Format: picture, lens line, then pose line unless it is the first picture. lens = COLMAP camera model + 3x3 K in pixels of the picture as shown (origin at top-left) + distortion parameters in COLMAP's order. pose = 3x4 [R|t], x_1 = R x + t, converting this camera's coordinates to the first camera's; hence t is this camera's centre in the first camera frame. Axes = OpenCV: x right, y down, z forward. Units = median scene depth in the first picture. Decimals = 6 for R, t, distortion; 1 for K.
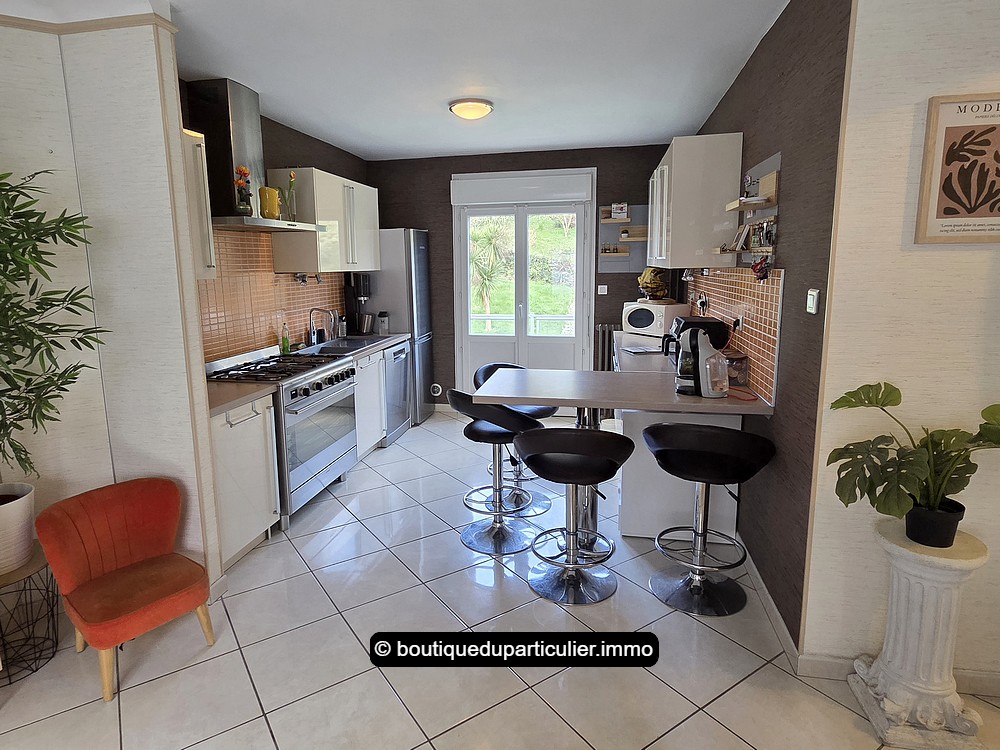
lens RADIAL K [[580.3, 0, 502.0], [0, 580.3, 359.1], [0, 0, 1]] dist [-0.000713, -0.000541]
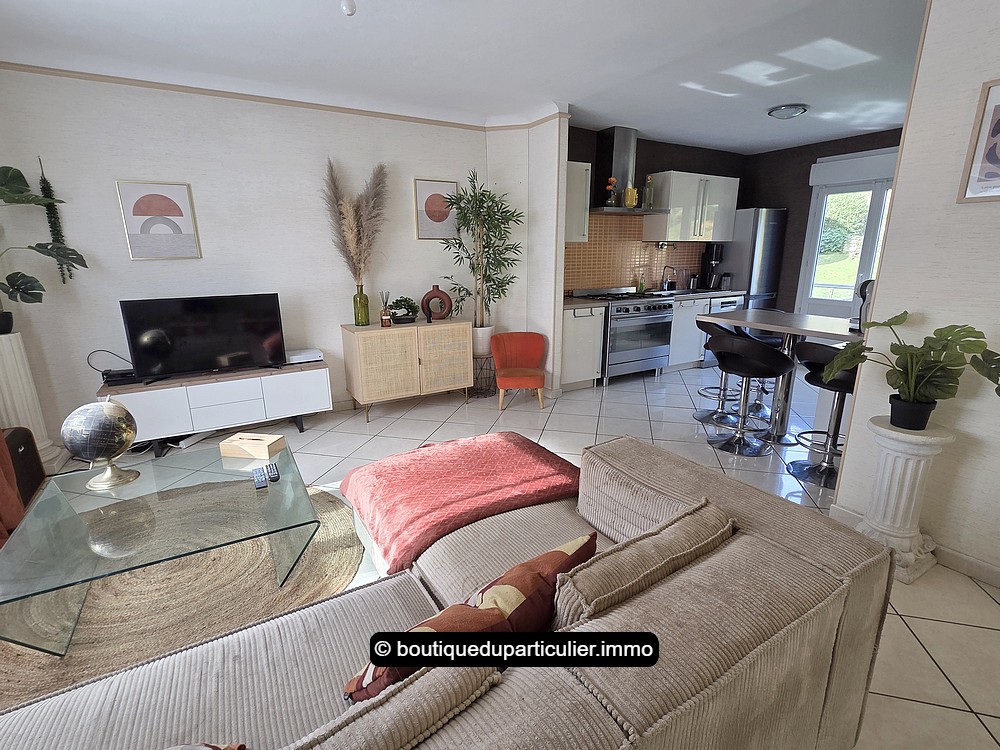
lens RADIAL K [[477.0, 0, 500.0], [0, 477.0, 375.0], [0, 0, 1]] dist [-0.001615, -0.000599]
pose [[0.674436, 0.196683, -0.711654, 0.430180], [-0.121113, 0.980281, 0.156146, 0.066572], [0.728332, -0.019120, 0.684958, -0.236013]]
